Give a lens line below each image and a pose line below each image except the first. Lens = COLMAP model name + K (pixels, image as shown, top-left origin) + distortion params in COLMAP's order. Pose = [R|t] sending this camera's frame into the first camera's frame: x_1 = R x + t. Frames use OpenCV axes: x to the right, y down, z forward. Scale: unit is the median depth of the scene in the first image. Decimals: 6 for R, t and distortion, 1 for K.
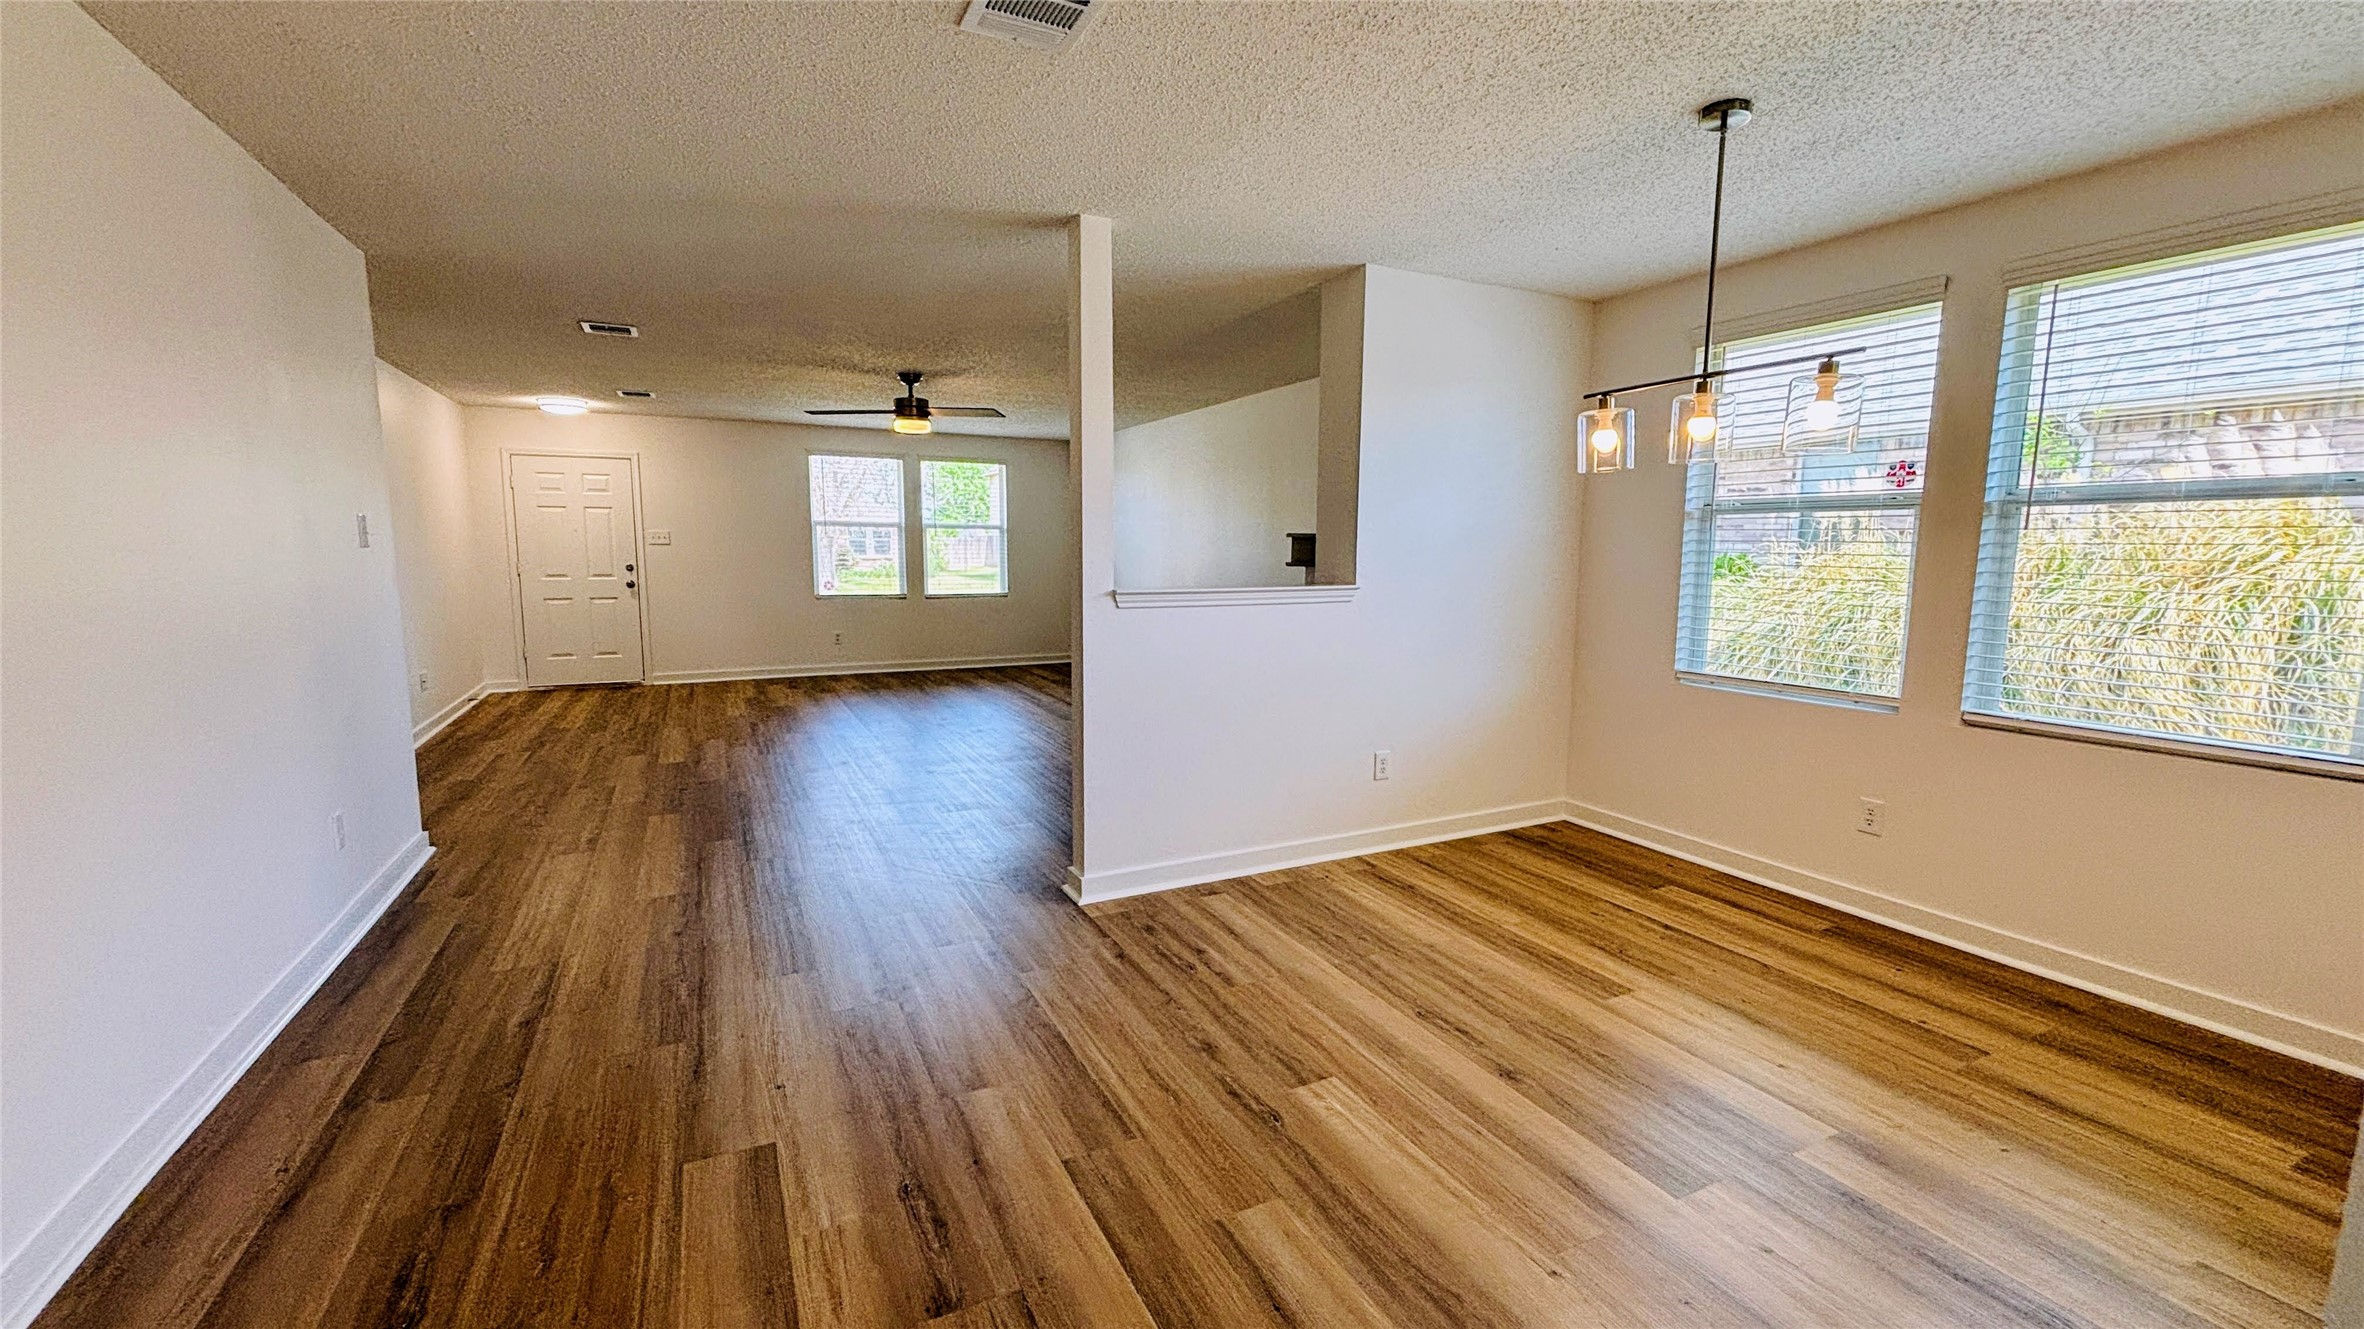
lens RADIAL K [[942.8, 0, 1181.9], [0, 942.8, 665.3], [0, 0, 1]] dist [0.000653, 0.000021]
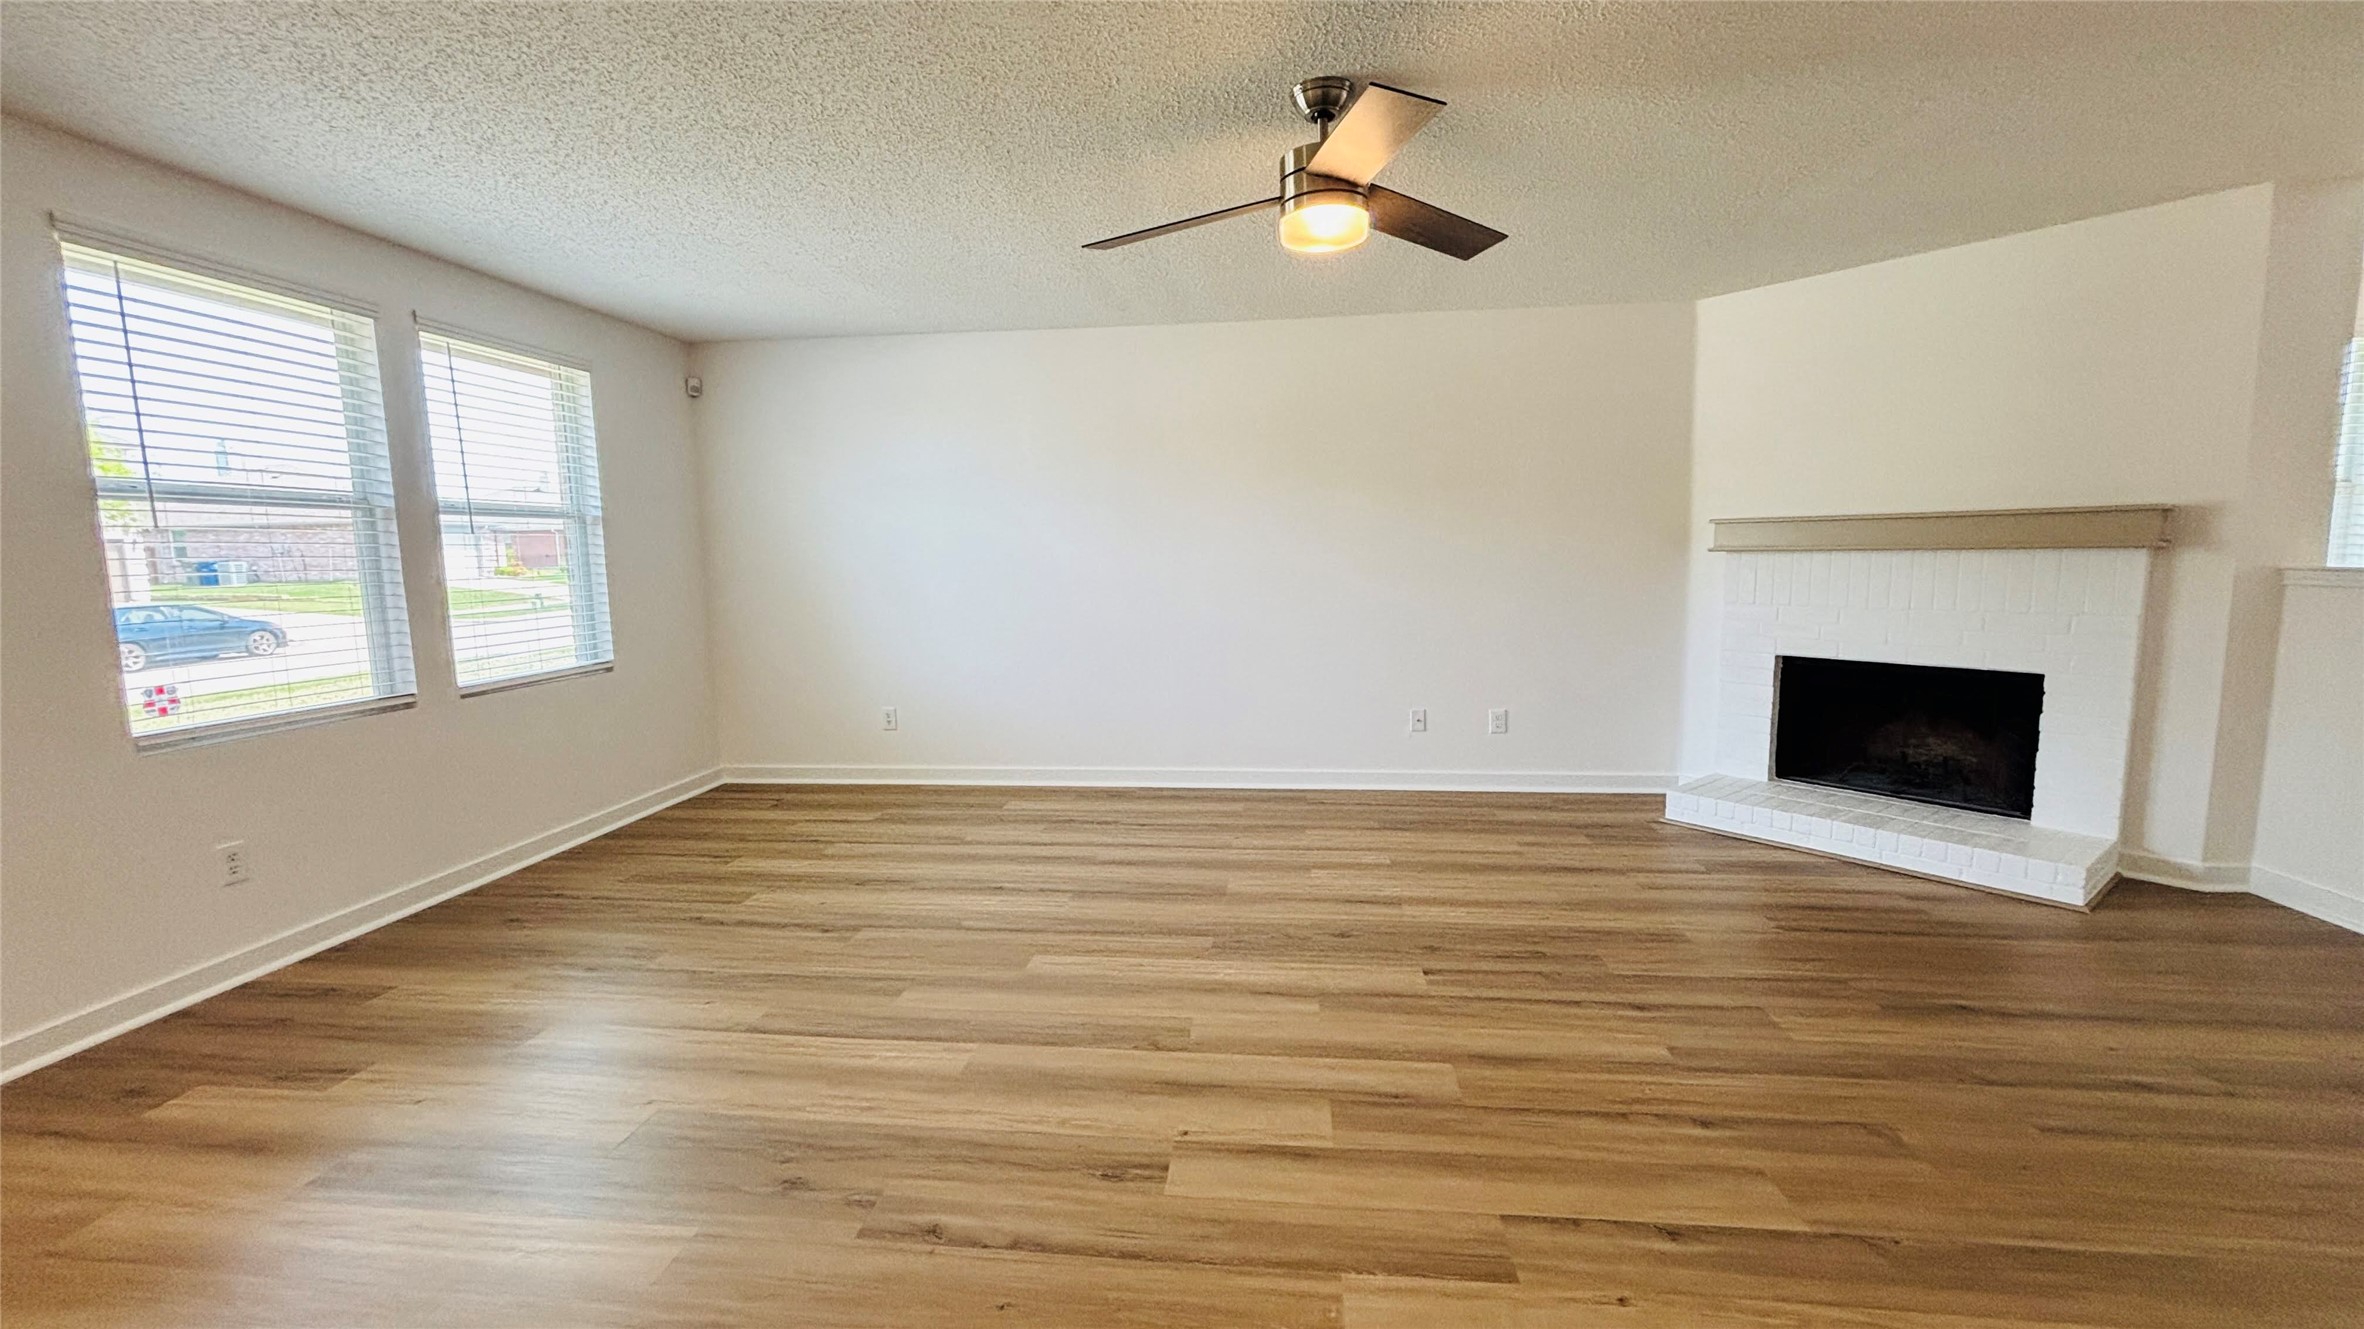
lens RADIAL K [[948.3, 0, 1188.6], [0, 948.3, 668.3], [0, 0, 1]] dist [-0.001013, -0.000015]
pose [[0.549802, -0.119835, 0.826654, -1.188305], [0.127398, 0.990107, 0.058798, -0.191258], [-0.825522, 0.072986, 0.559630, 1.520598]]
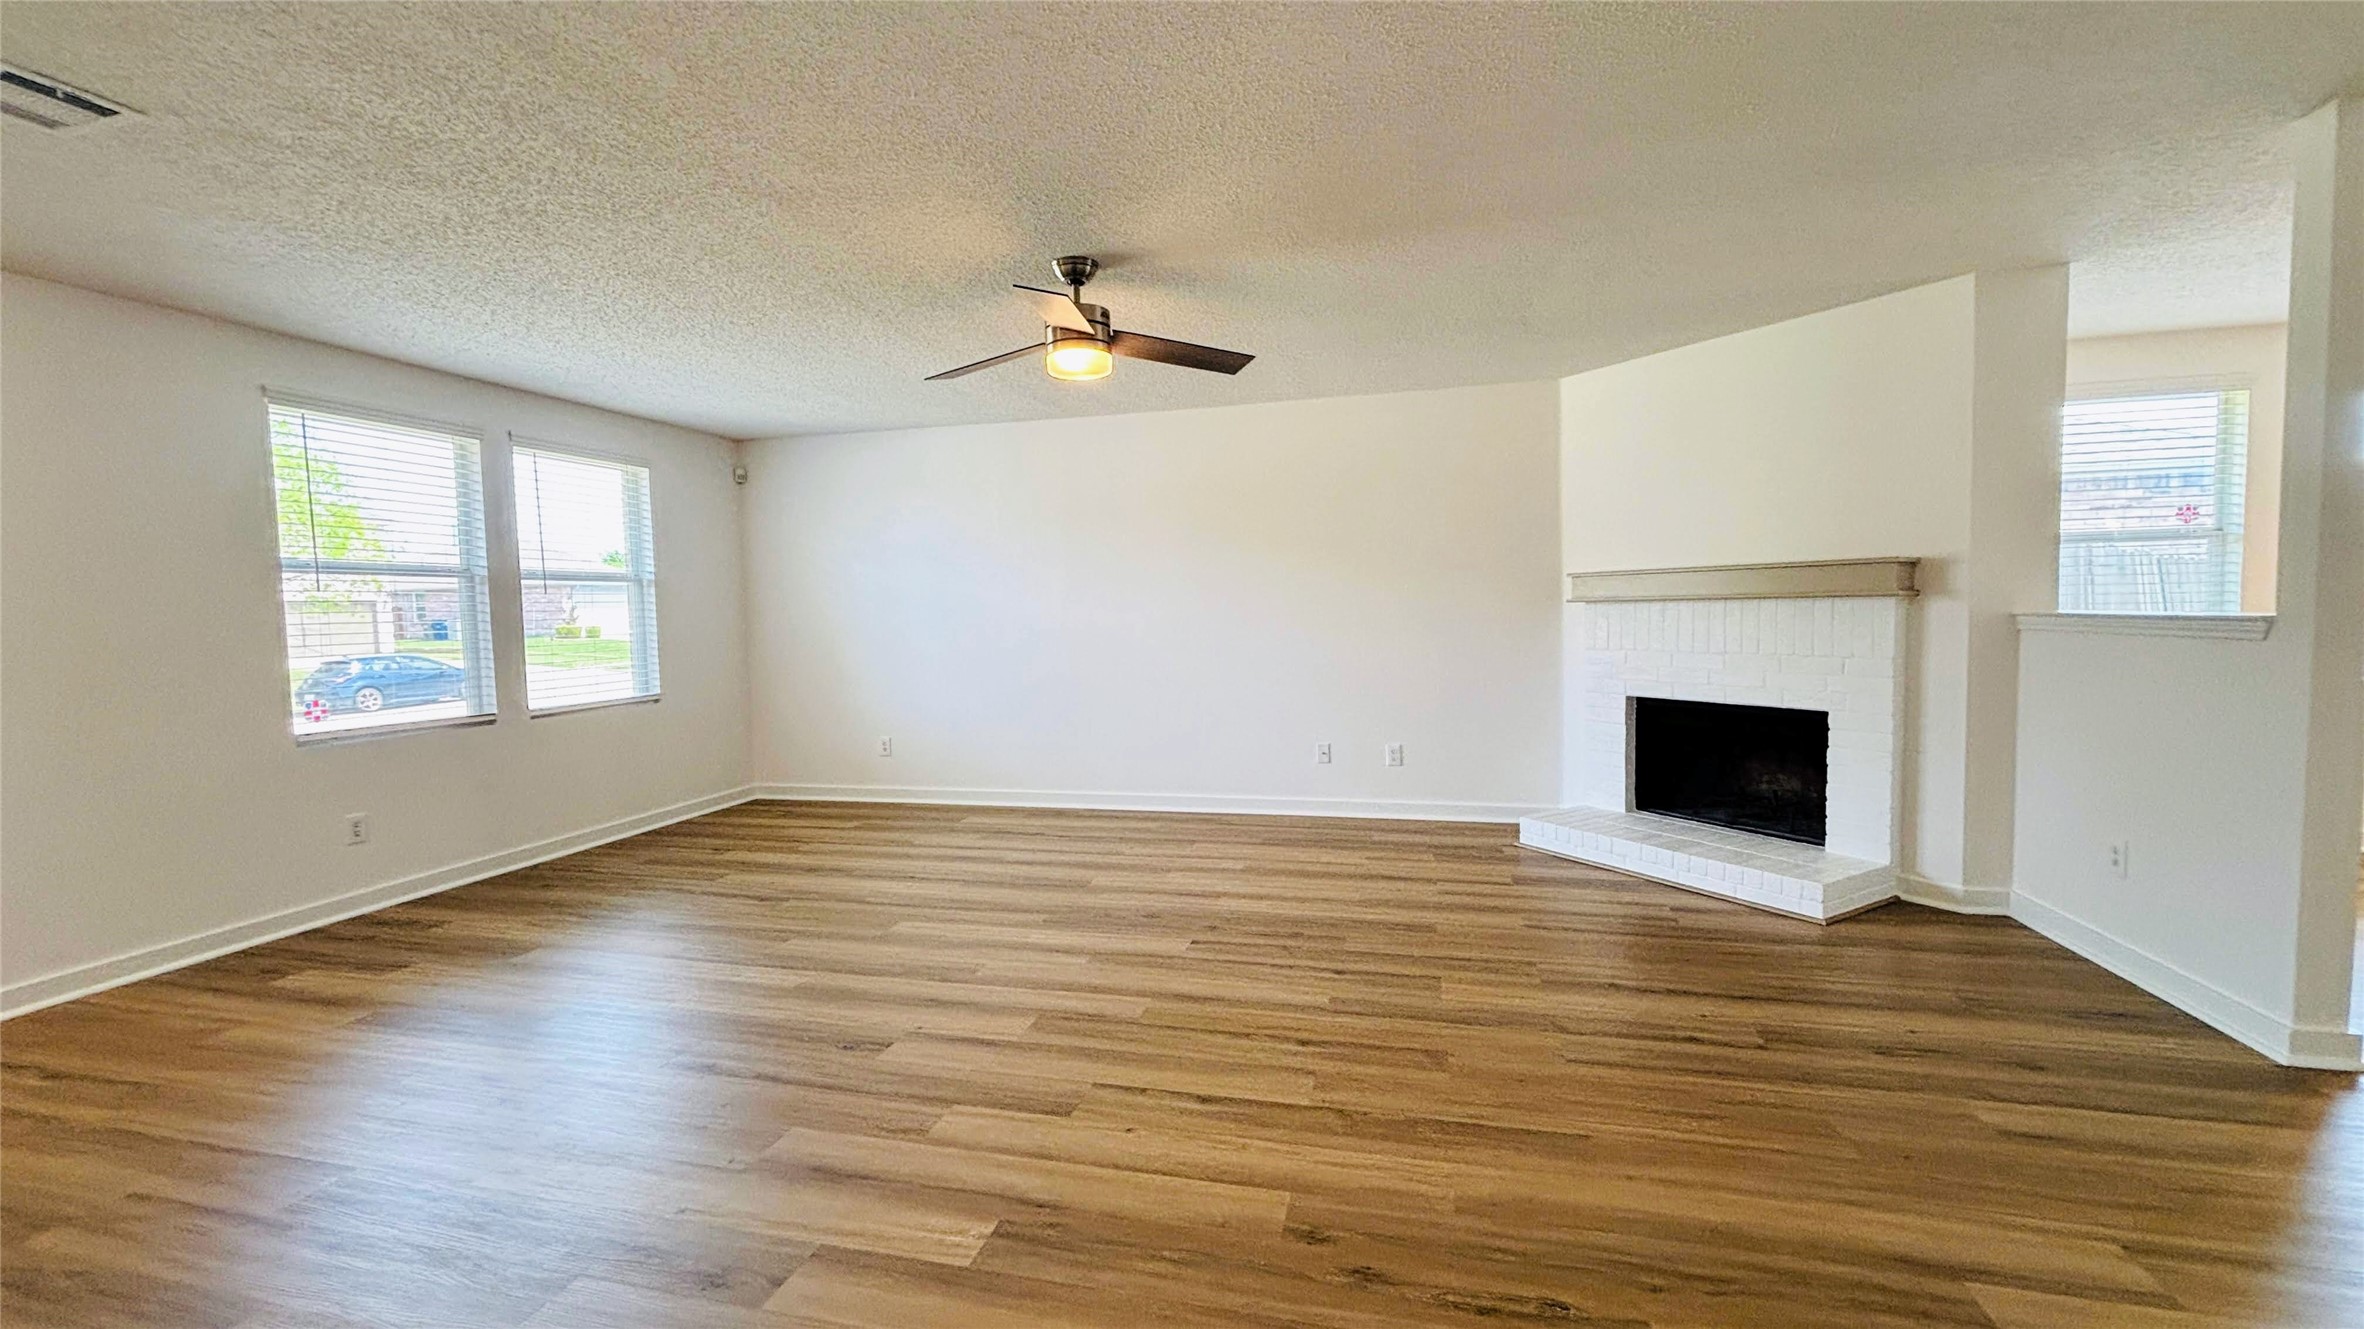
lens RADIAL K [[948.3, 0, 1188.6], [0, 948.3, 668.3], [0, 0, 1]] dist [-0.001013, -0.000015]
pose [[0.658793, -0.069983, 0.749062, -1.167315], [0.122880, 0.992303, -0.015364, -0.132007], [-0.742221, 0.102166, 0.662321, 1.135234]]
